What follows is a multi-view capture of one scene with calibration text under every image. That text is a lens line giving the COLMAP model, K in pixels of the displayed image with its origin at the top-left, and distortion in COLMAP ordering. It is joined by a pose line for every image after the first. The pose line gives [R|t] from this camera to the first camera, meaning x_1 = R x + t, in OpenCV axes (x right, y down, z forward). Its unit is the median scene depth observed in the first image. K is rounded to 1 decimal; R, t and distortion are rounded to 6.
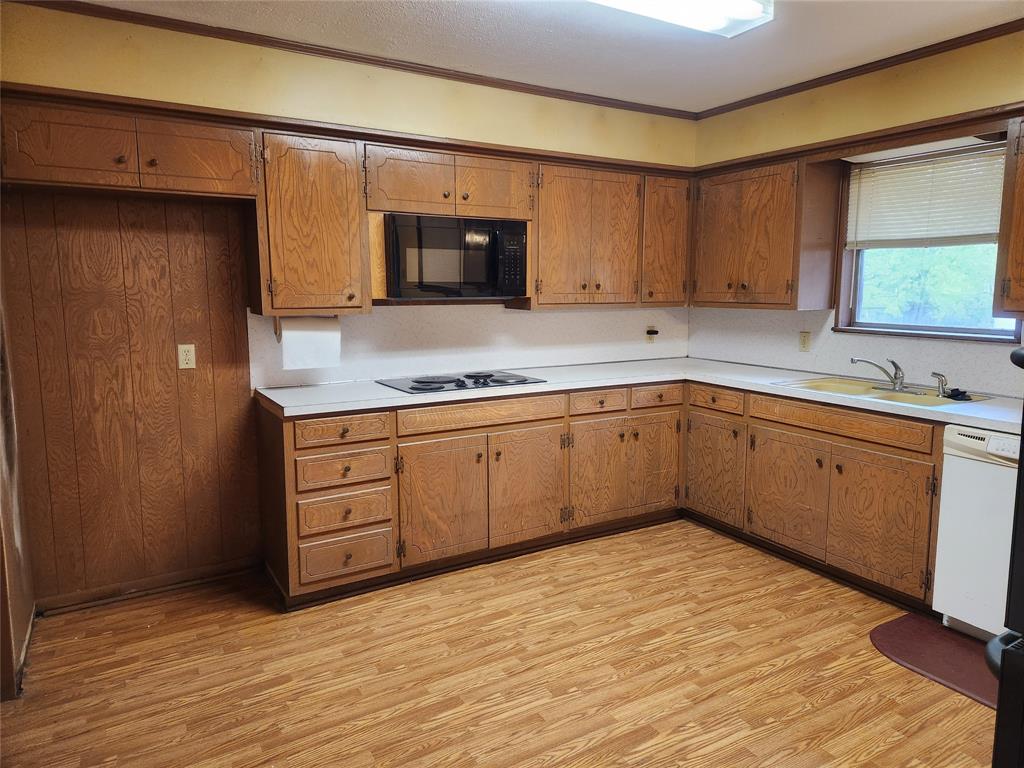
lens RADIAL K [[676.0, 0, 527.4], [0, 676.0, 372.4], [0, 0, 1]] dist [0.068032, -0.054211]
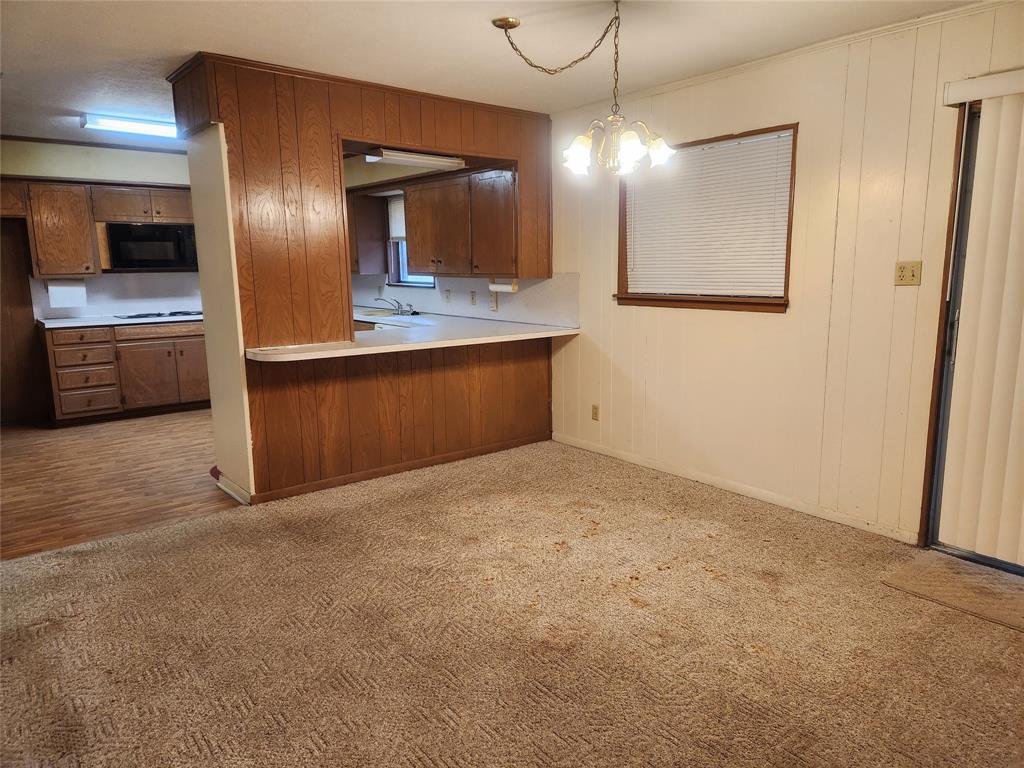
lens RADIAL K [[676.0, 0, 525.1], [0, 676.0, 378.5], [0, 0, 1]] dist [0.068032, -0.054211]
pose [[0.989662, -0.035070, 0.139066, 0.652856], [0.028959, 0.998534, 0.045723, 0.139851], [-0.140466, -0.041223, 0.989227, -1.051157]]
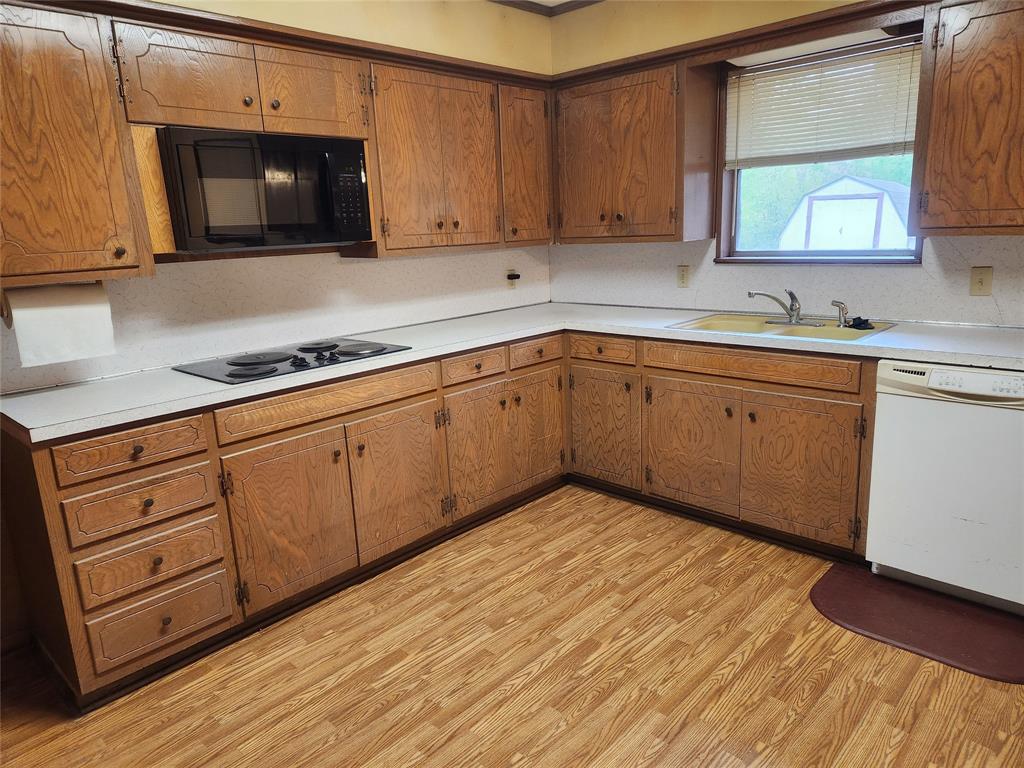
lens RADIAL K [[676.0, 0, 513.9], [0, 676.0, 378.0], [0, 0, 1]] dist [0.068032, -0.054211]
pose [[0.963689, -0.101505, 0.246984, -0.059662], [0.078968, 0.991897, 0.099525, -0.022971], [-0.255085, -0.076407, 0.963895, 0.217101]]
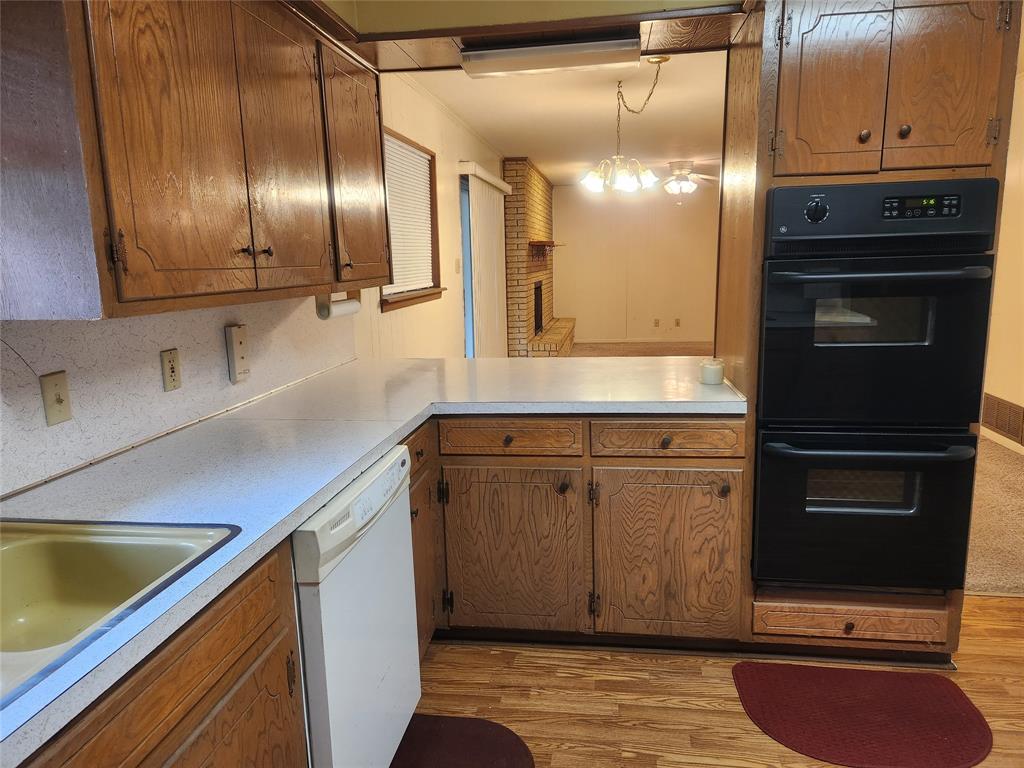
lens RADIAL K [[676.0, 0, 511.4], [0, 676.0, 374.6], [0, 0, 1]] dist [0.068032, -0.054211]
pose [[-0.765286, -0.094039, 0.636785, 0.168082], [0.102516, 0.958838, 0.264803, -0.120541], [-0.635475, 0.267931, -0.724144, 1.032695]]
